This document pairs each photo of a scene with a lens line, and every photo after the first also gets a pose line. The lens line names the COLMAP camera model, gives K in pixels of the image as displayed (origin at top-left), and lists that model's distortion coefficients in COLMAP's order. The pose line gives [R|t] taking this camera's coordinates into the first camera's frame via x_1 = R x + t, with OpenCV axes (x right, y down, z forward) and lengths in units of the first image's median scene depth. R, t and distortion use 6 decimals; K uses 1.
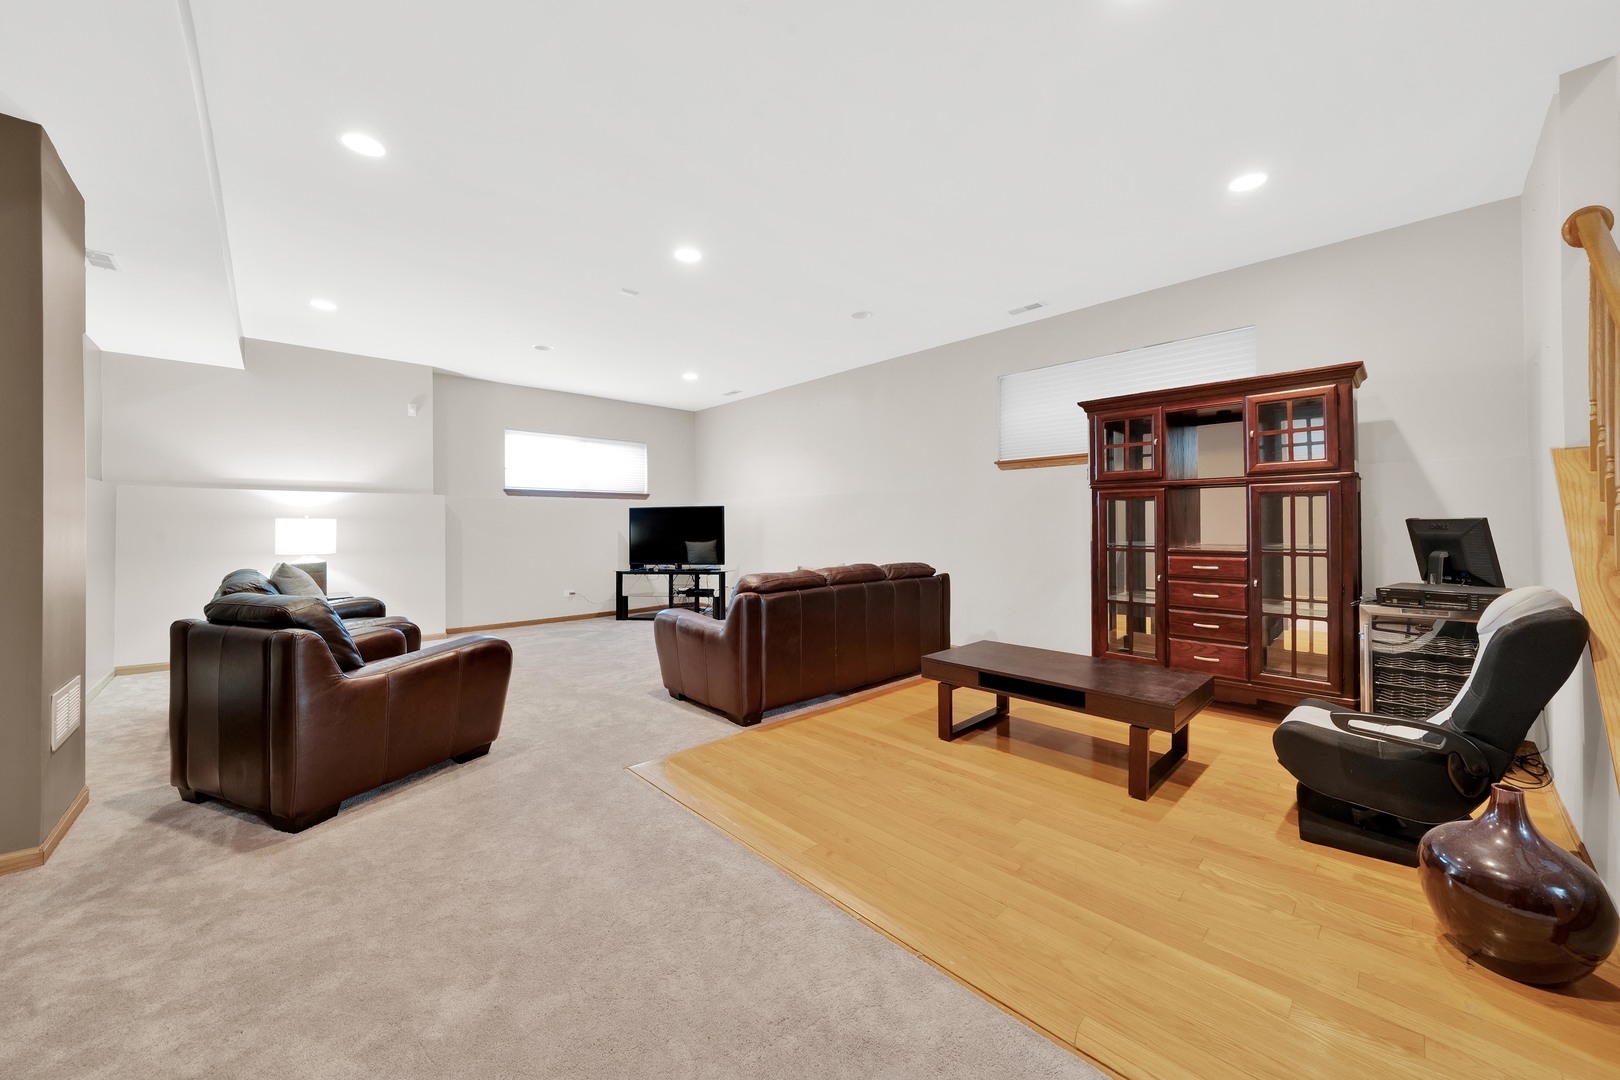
lens RADIAL K [[582.7, 0, 812.5], [0, 582.7, 525.2], [0, 0, 1]] dist [-0.009650, -0.000175]
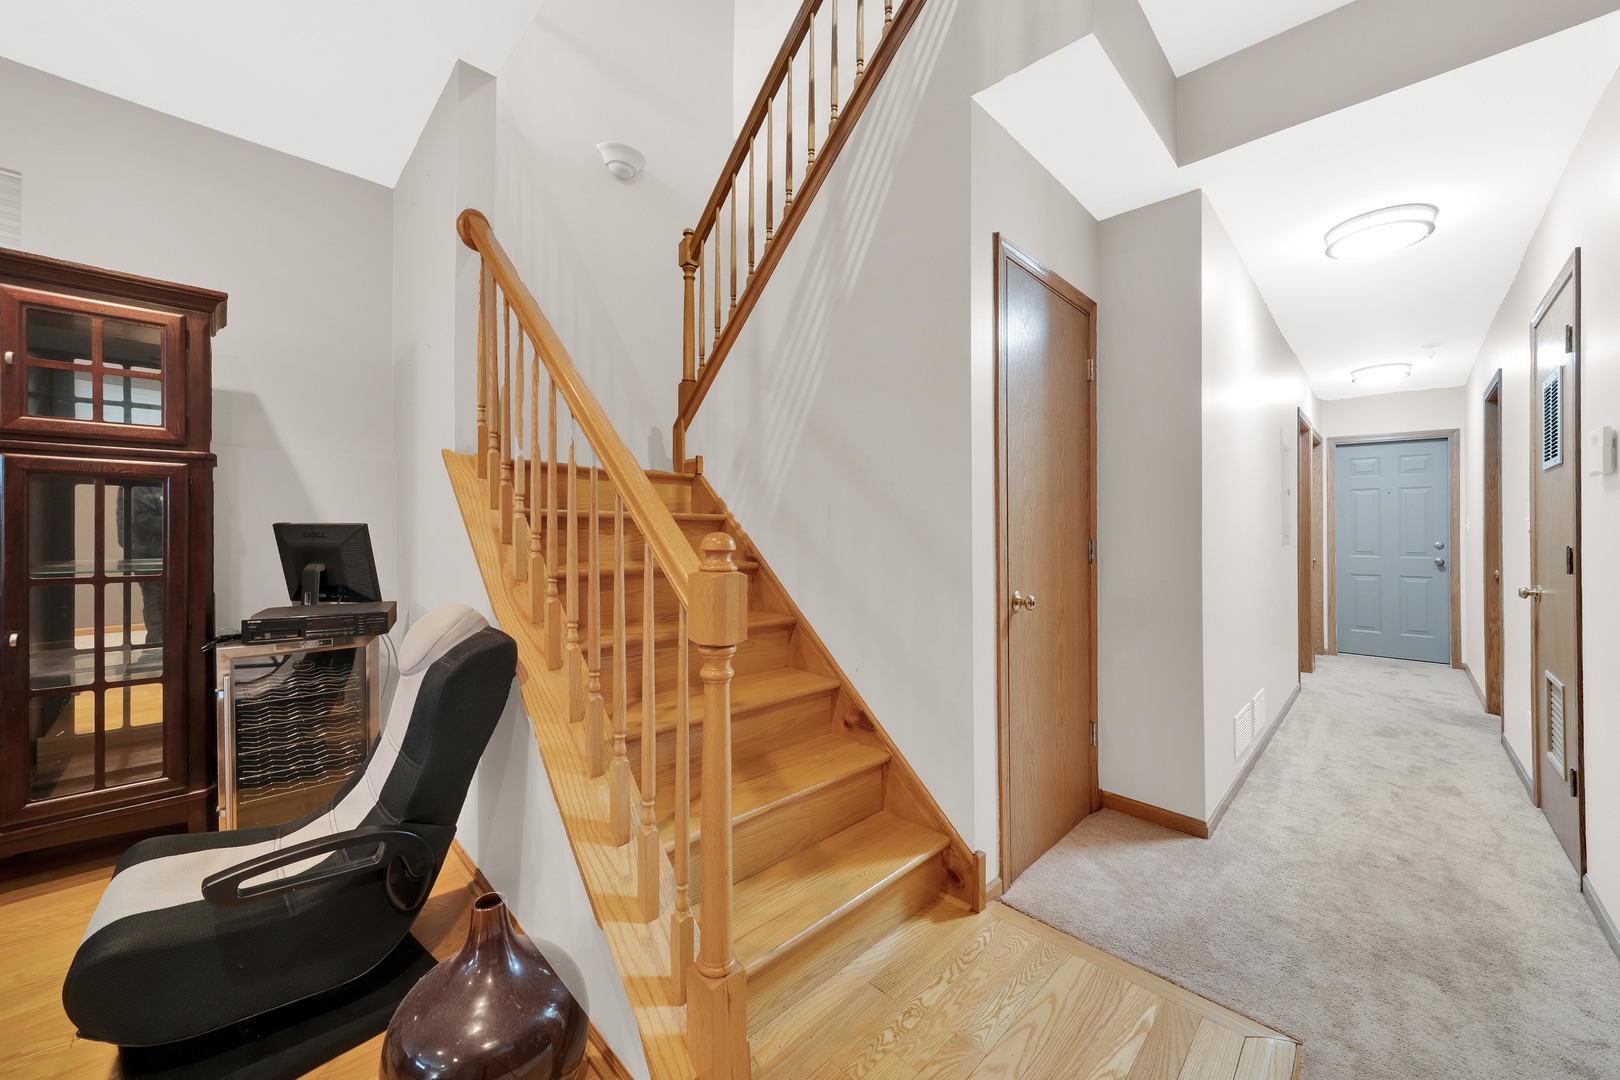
lens RADIAL K [[582.7, 0, 808.5], [0, 582.7, 530.7], [0, 0, 1]] dist [-0.009650, -0.000175]
pose [[-0.028928, 0.005415, 0.999567, 0.241387], [-0.007205, 0.999958, -0.005626, -0.002253], [-0.999556, -0.007364, -0.028888, 0.316394]]
